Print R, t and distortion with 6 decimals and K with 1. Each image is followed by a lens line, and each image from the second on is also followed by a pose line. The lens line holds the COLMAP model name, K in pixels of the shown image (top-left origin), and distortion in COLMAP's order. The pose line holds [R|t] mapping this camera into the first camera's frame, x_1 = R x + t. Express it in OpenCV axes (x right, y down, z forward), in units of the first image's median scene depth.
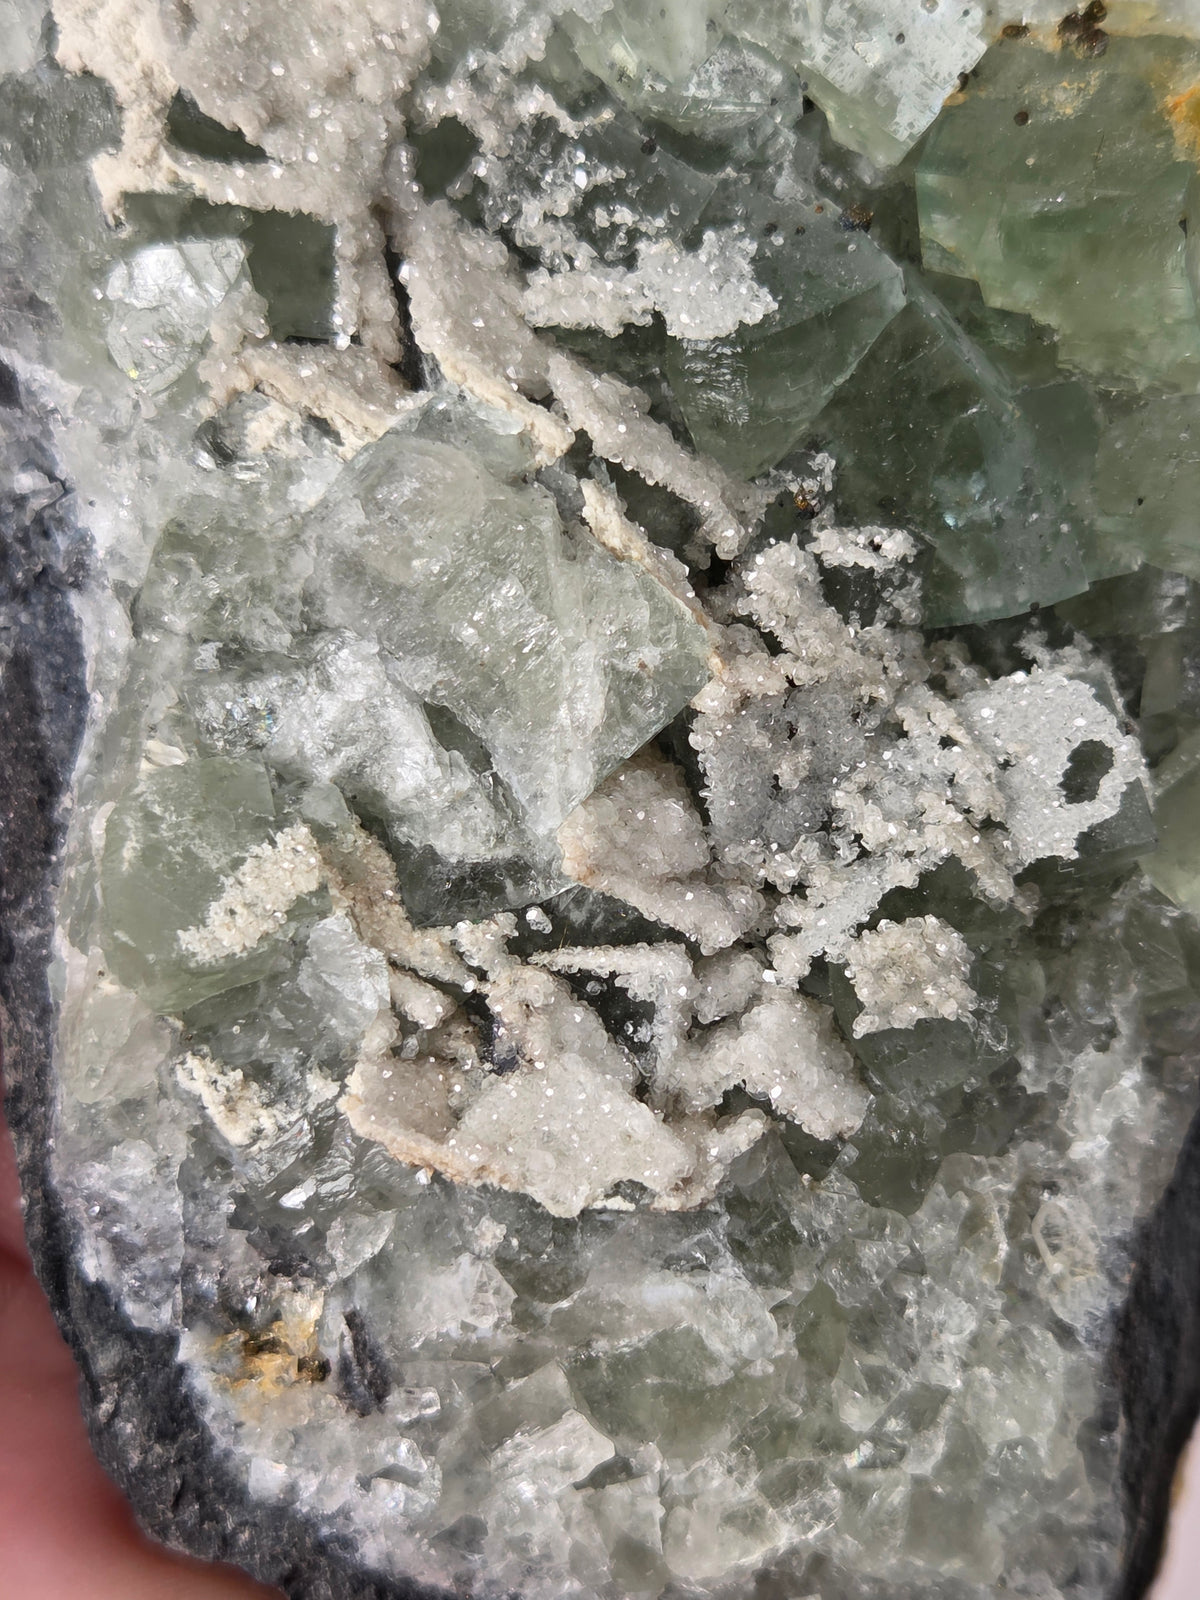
lens RADIAL K [[3159.3, 0, 604.0], [0, 3159.3, 812.9], [0, 0, 1]] dist [0.011618, 0.000000]
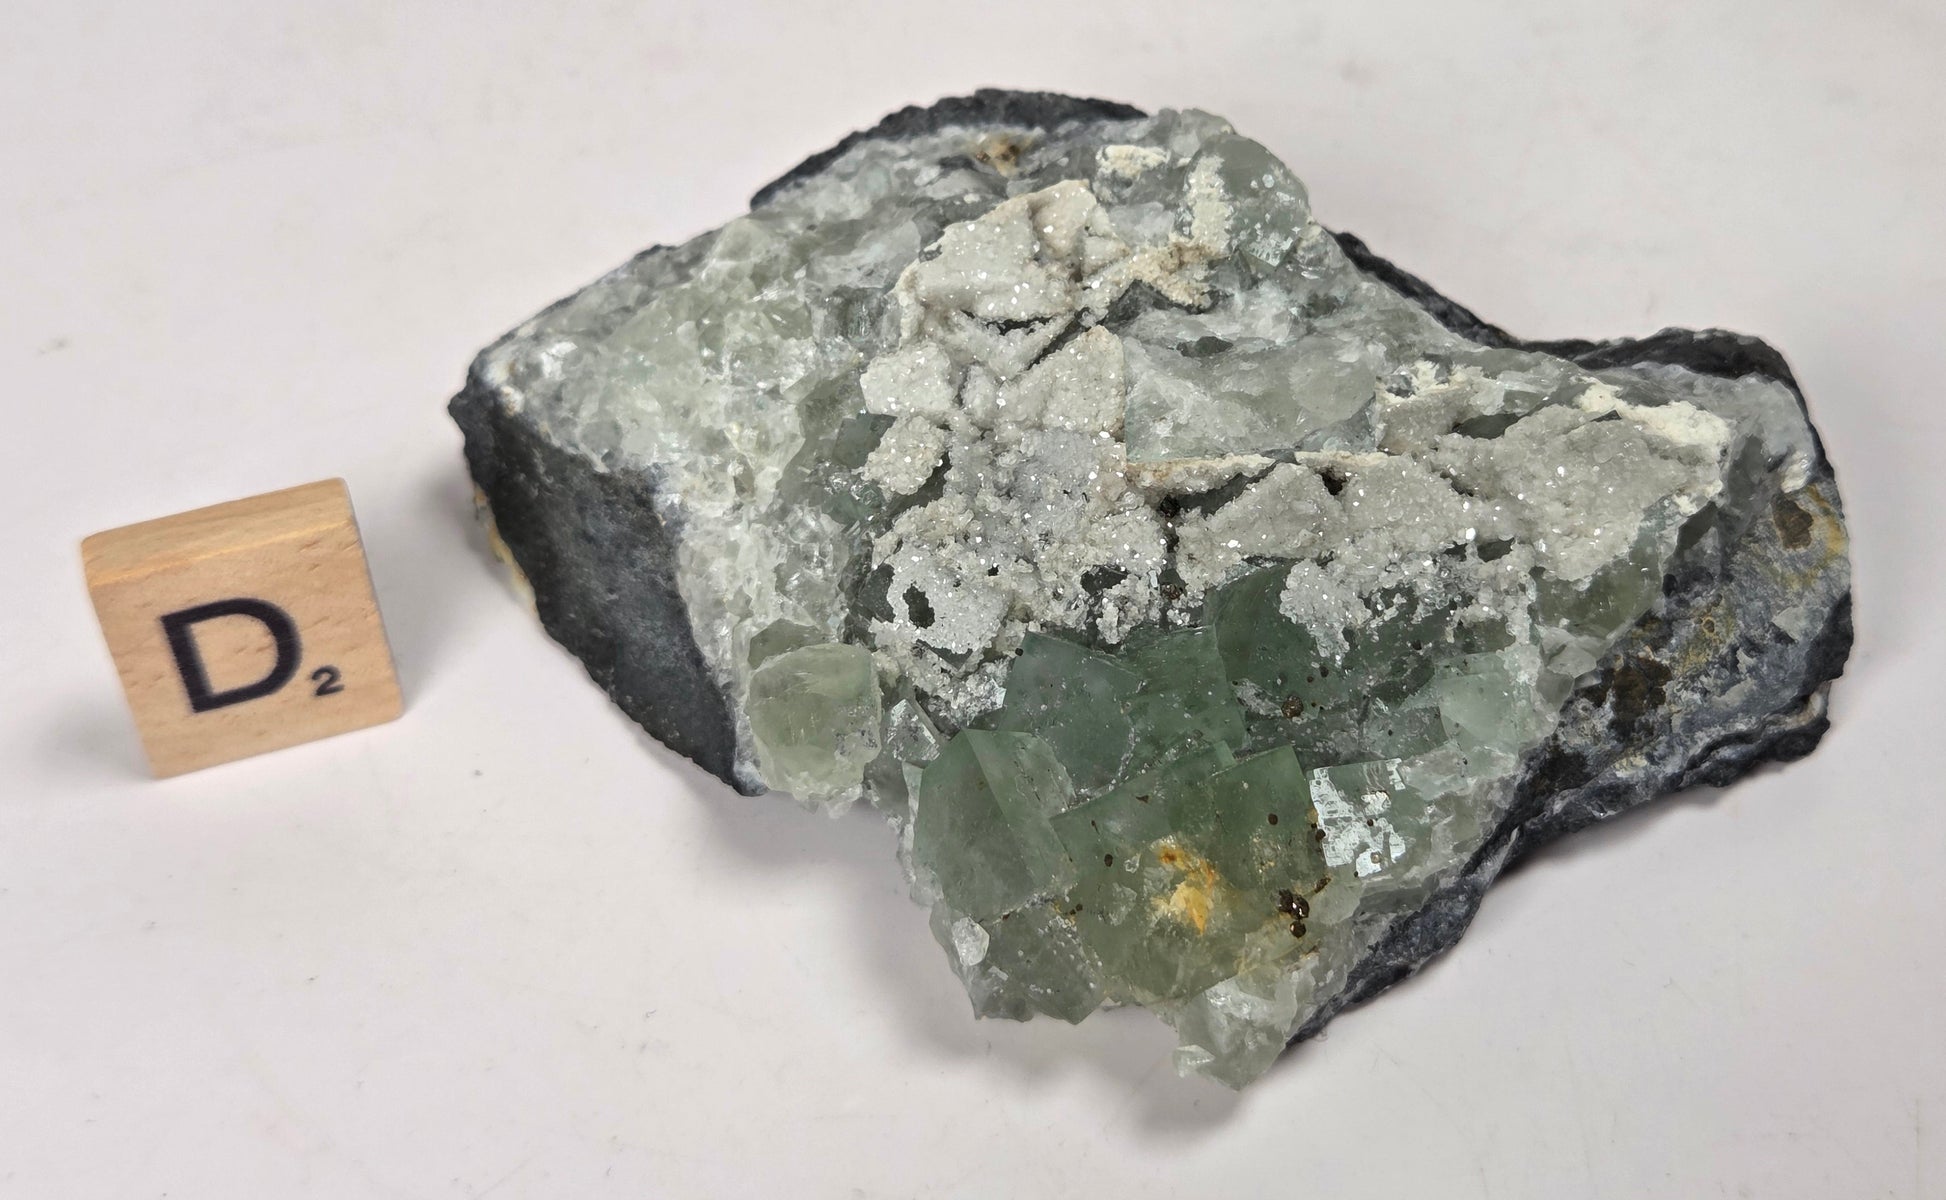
lens RADIAL K [[2999.2, 0, 971.9], [0, 2999.2, 601.2], [0, 0, 1]] dist [0.058336, 0.000000]
pose [[-0.686946, 0.590579, -0.423465, 0.759771], [-0.726510, -0.544479, 0.419196, -0.649188], [0.017001, 0.595616, 0.803089, -0.174520]]
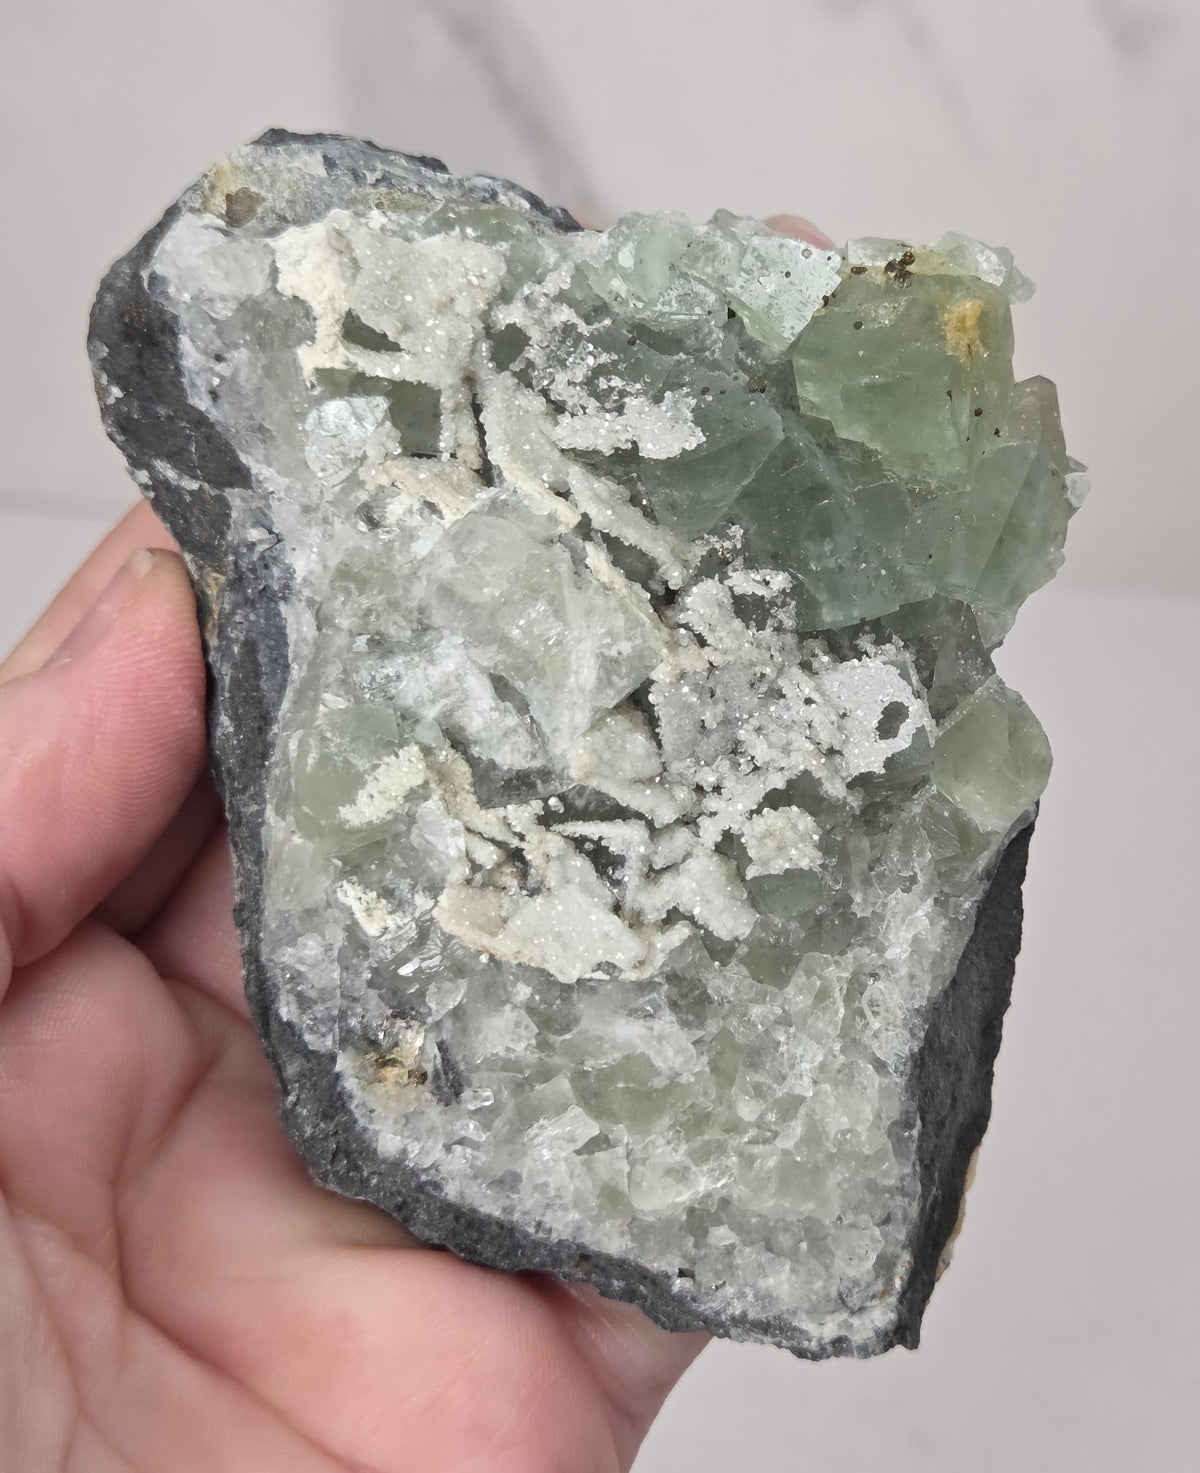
lens RADIAL K [[2637.4, 0, 672.0], [0, 2637.4, 662.8], [0, 0, 1]] dist [0.058122, 0.000000]
pose [[0.999589, 0.015477, -0.024124, 0.071477], [-0.016189, 0.999431, -0.029602, -0.000620], [0.023652, 0.029981, 0.999271, -0.384323]]
